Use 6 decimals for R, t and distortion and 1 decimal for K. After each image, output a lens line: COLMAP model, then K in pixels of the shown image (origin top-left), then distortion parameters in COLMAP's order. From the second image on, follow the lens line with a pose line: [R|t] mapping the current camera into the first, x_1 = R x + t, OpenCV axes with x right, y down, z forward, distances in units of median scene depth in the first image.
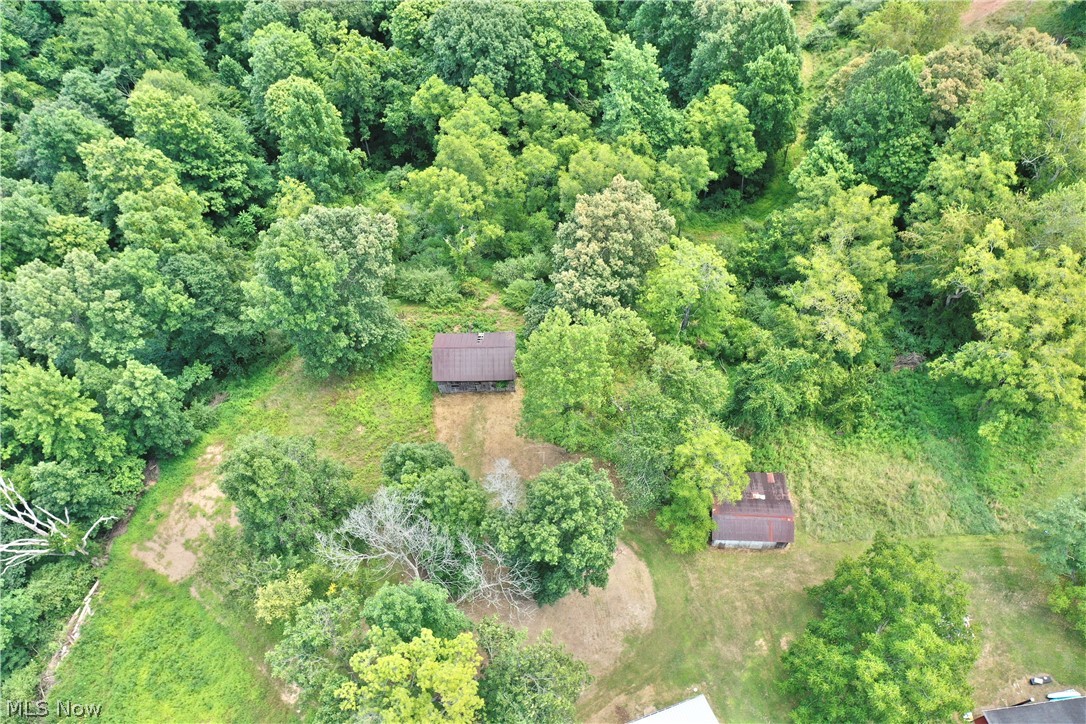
lens RADIAL K [[861.9, 0, 554.9], [0, 861.9, 358.1], [0, 0, 1]] dist [-0.004542, 0.003684]
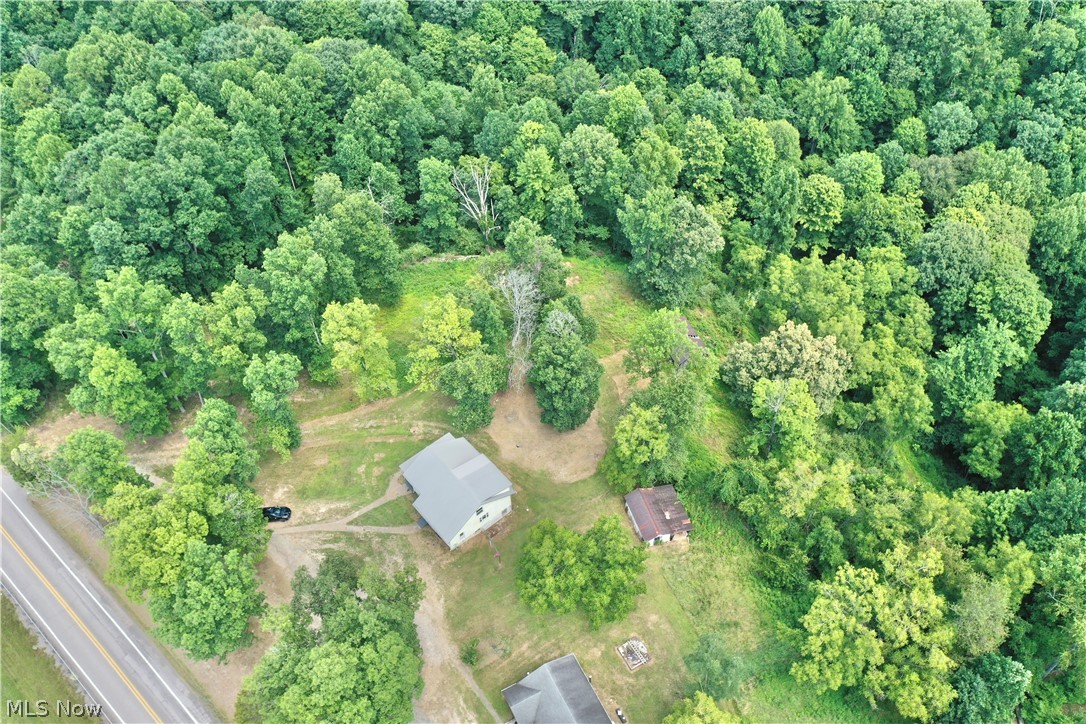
lens RADIAL K [[861.9, 0, 554.9], [0, 861.9, 358.1], [0, 0, 1]] dist [-0.004542, 0.003684]
pose [[0.370148, 0.728776, -0.576087, 0.621122], [-0.792222, 0.571498, 0.213952, -0.114474], [0.485155, 0.377194, 0.788891, -0.249459]]
